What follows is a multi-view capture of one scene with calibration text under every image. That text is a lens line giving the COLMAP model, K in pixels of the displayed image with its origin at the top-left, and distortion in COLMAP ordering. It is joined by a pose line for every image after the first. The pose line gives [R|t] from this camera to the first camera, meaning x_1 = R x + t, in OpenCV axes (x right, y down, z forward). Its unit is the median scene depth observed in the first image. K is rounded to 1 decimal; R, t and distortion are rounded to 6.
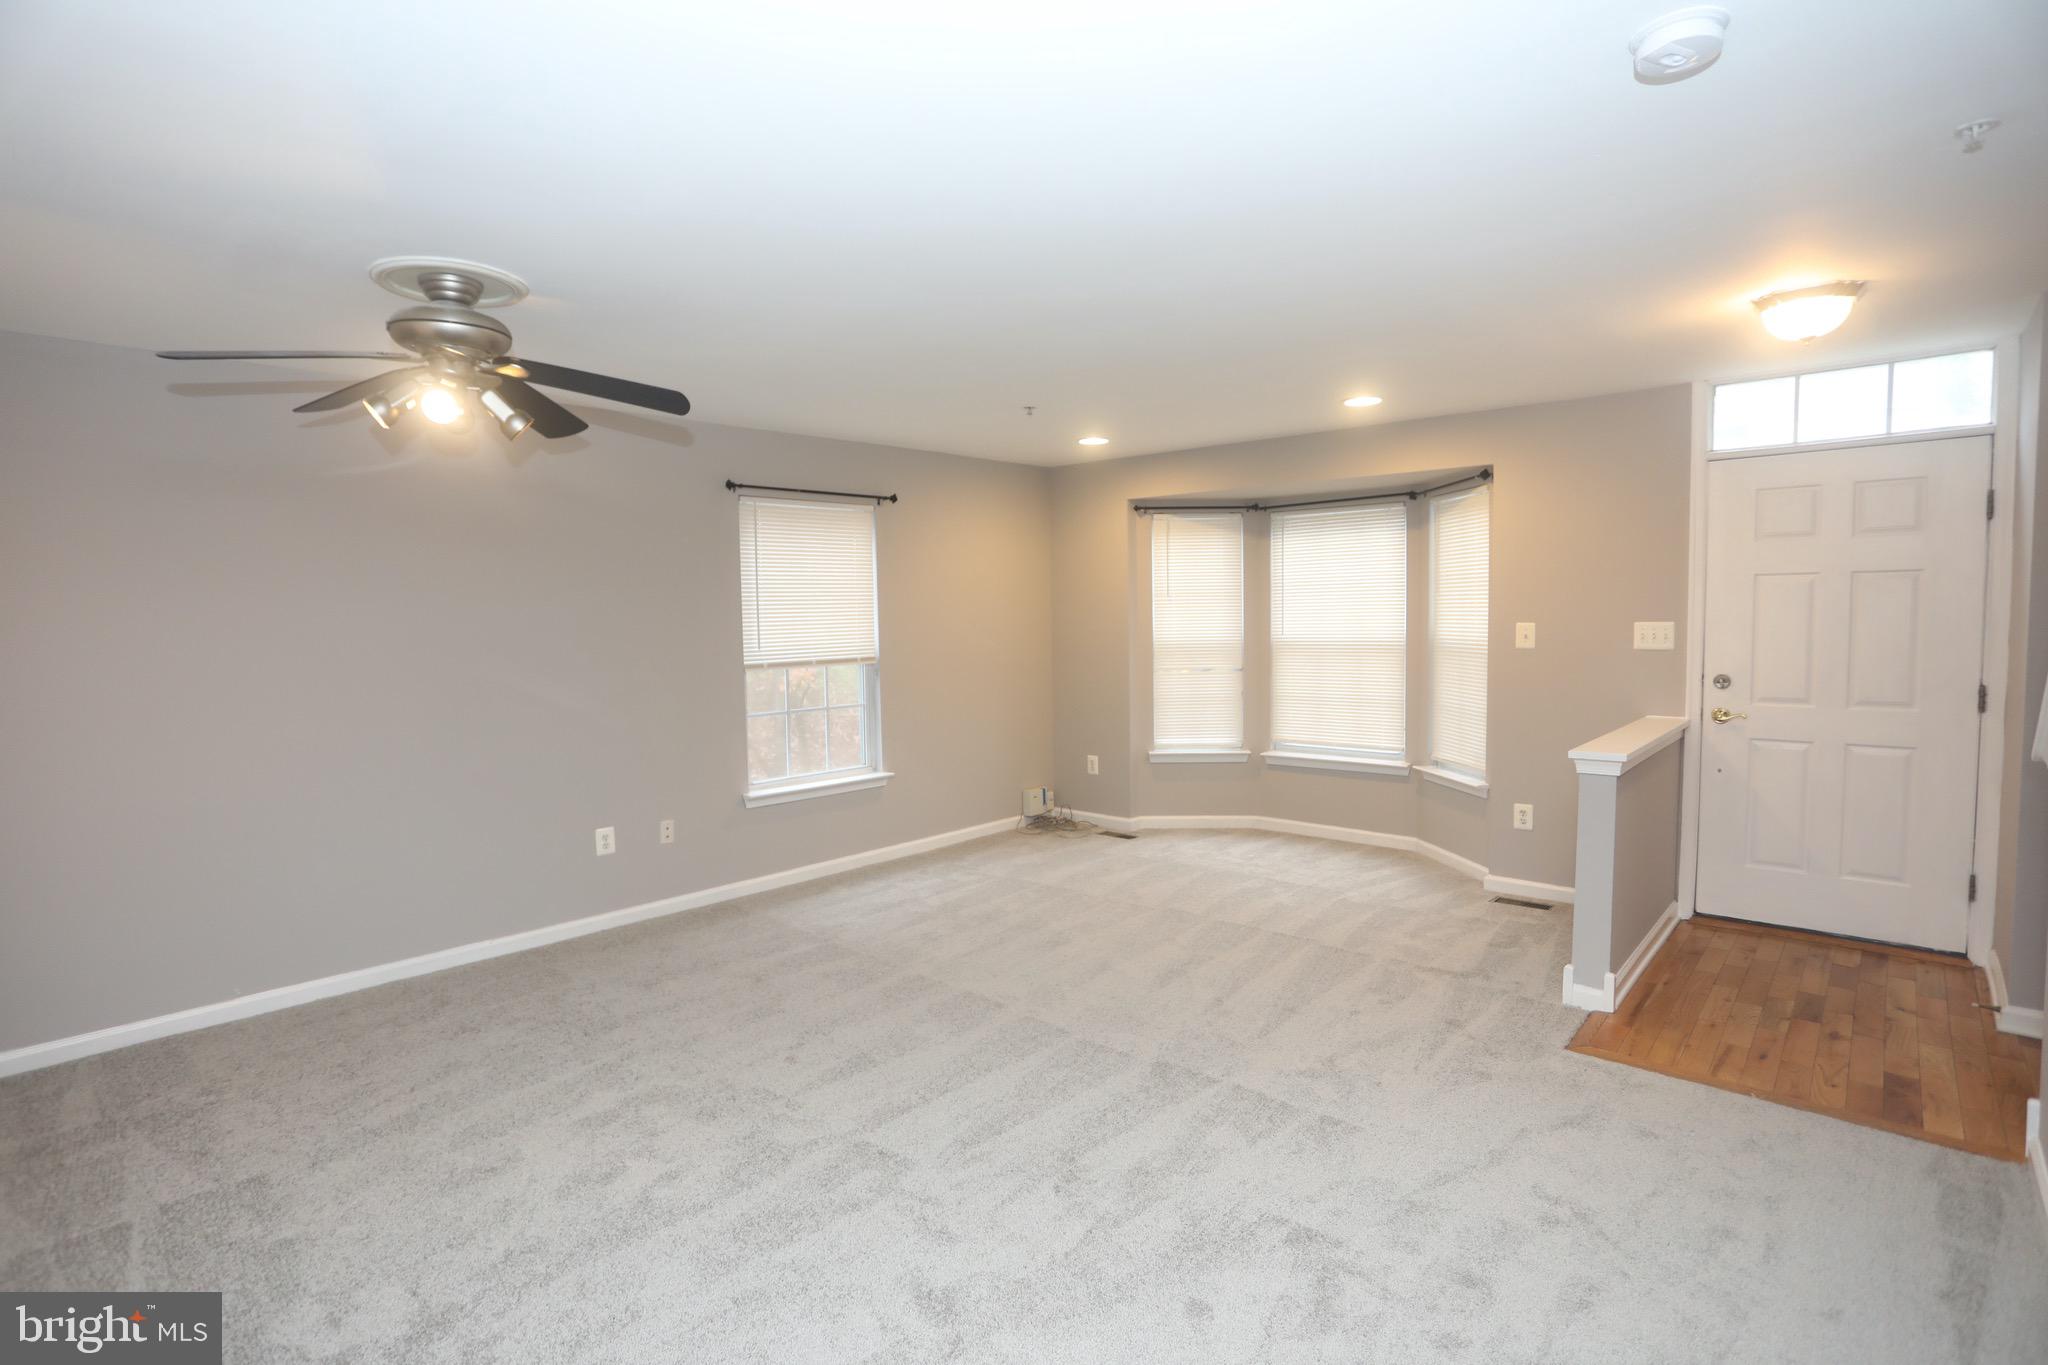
lens RADIAL K [[998.5, 0, 1016.2], [0, 998.5, 681.0], [0, 0, 1]] dist [-0.071972, 0.032701]
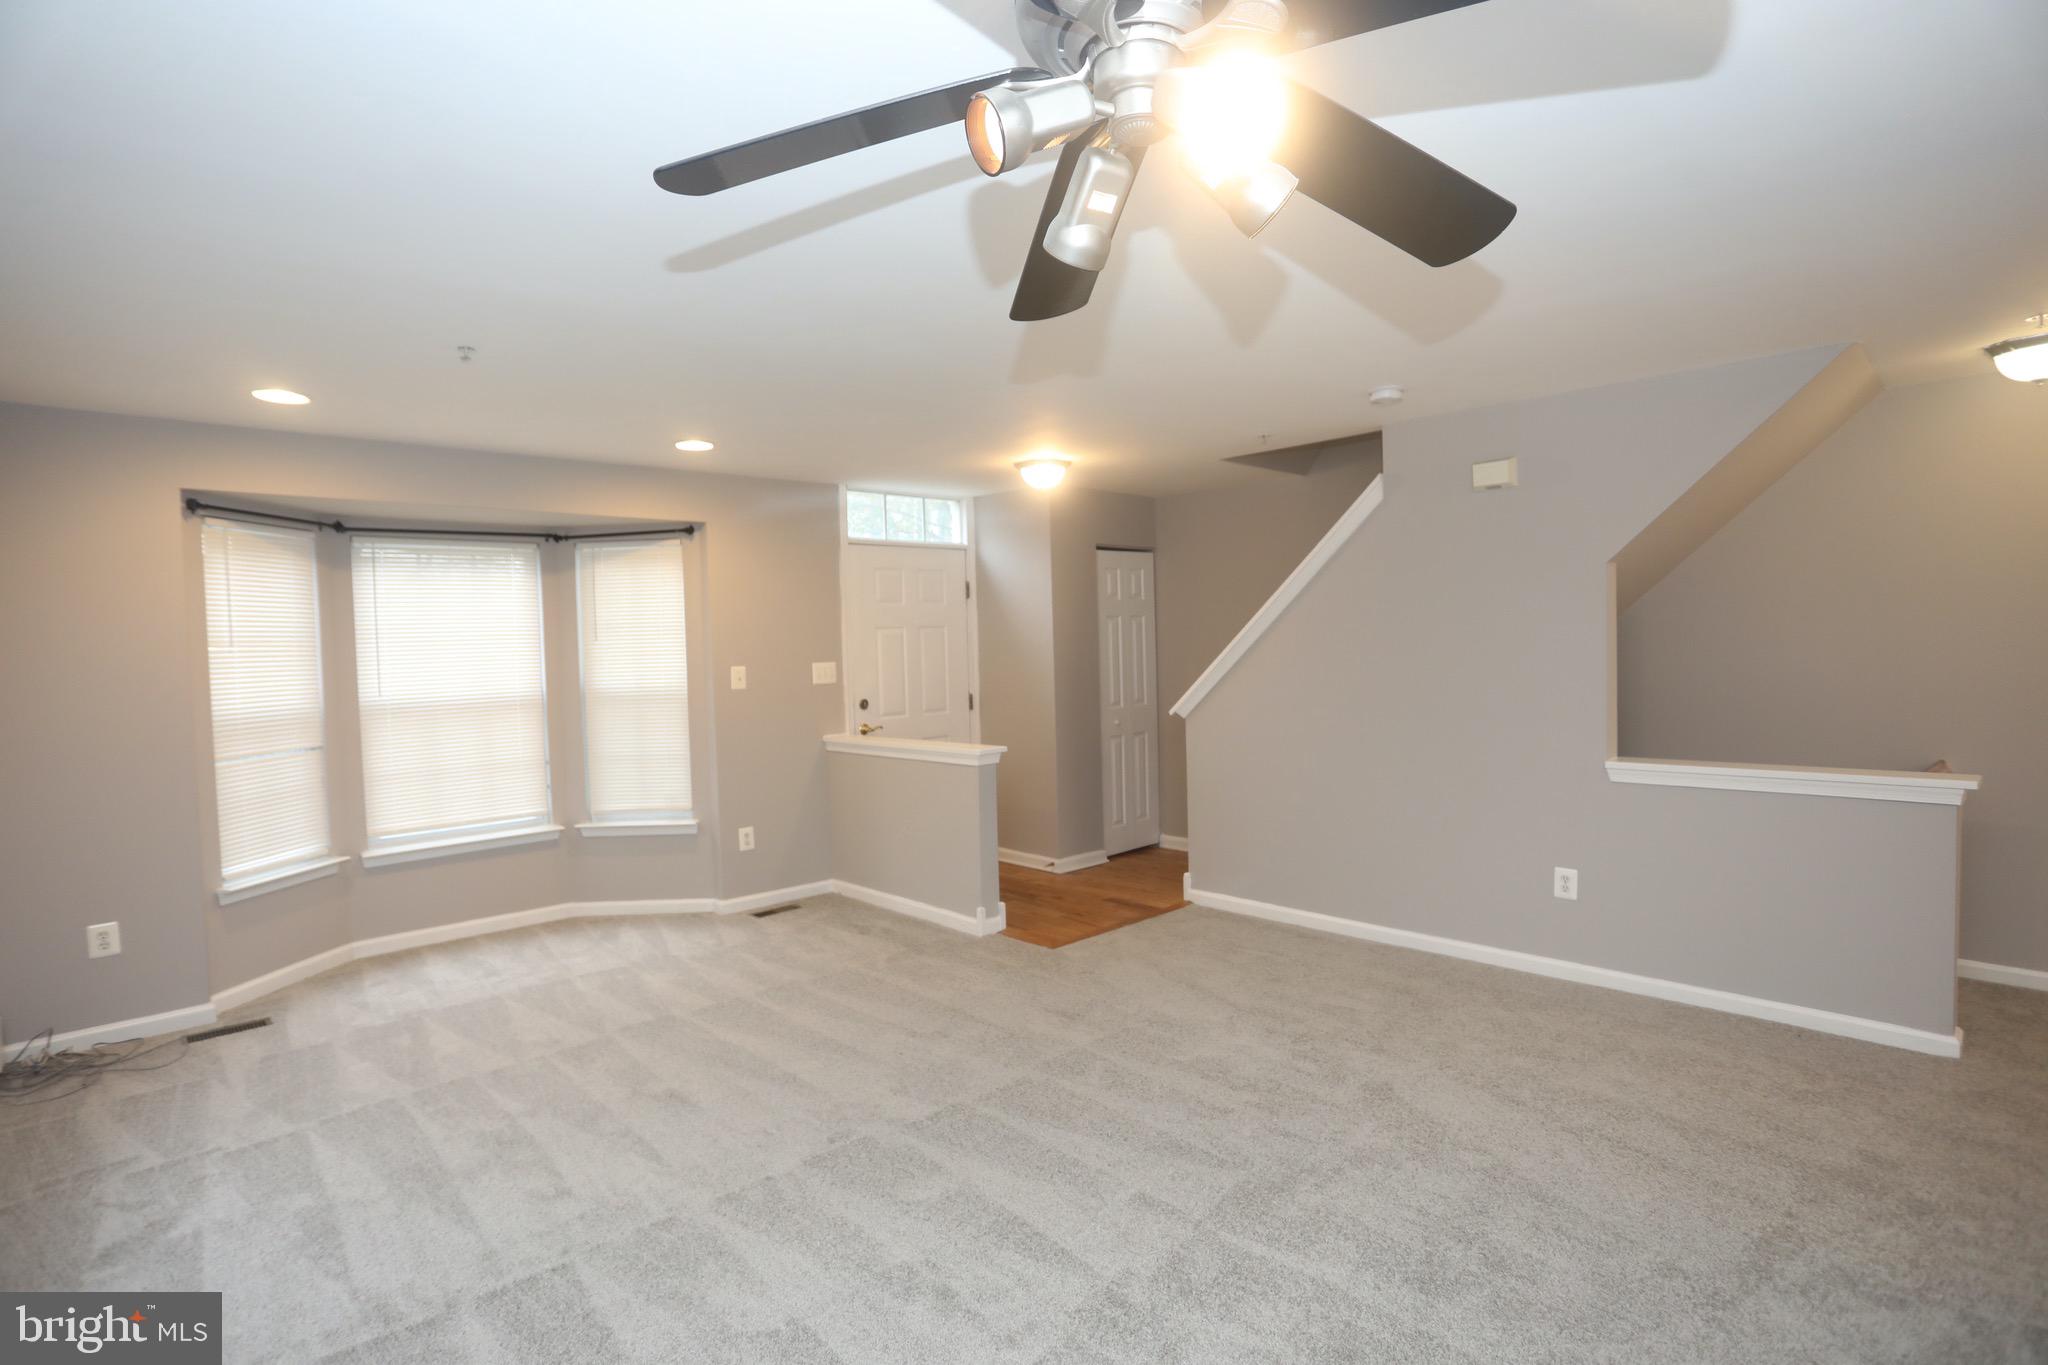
lens RADIAL K [[998.5, 0, 1016.2], [0, 998.5, 681.0], [0, 0, 1]] dist [-0.071972, 0.032701]
pose [[0.077993, -0.020316, 0.996747, -0.559395], [0.097955, 0.995111, 0.012618, -0.024561], [-0.992130, 0.096653, 0.079601, 0.561101]]
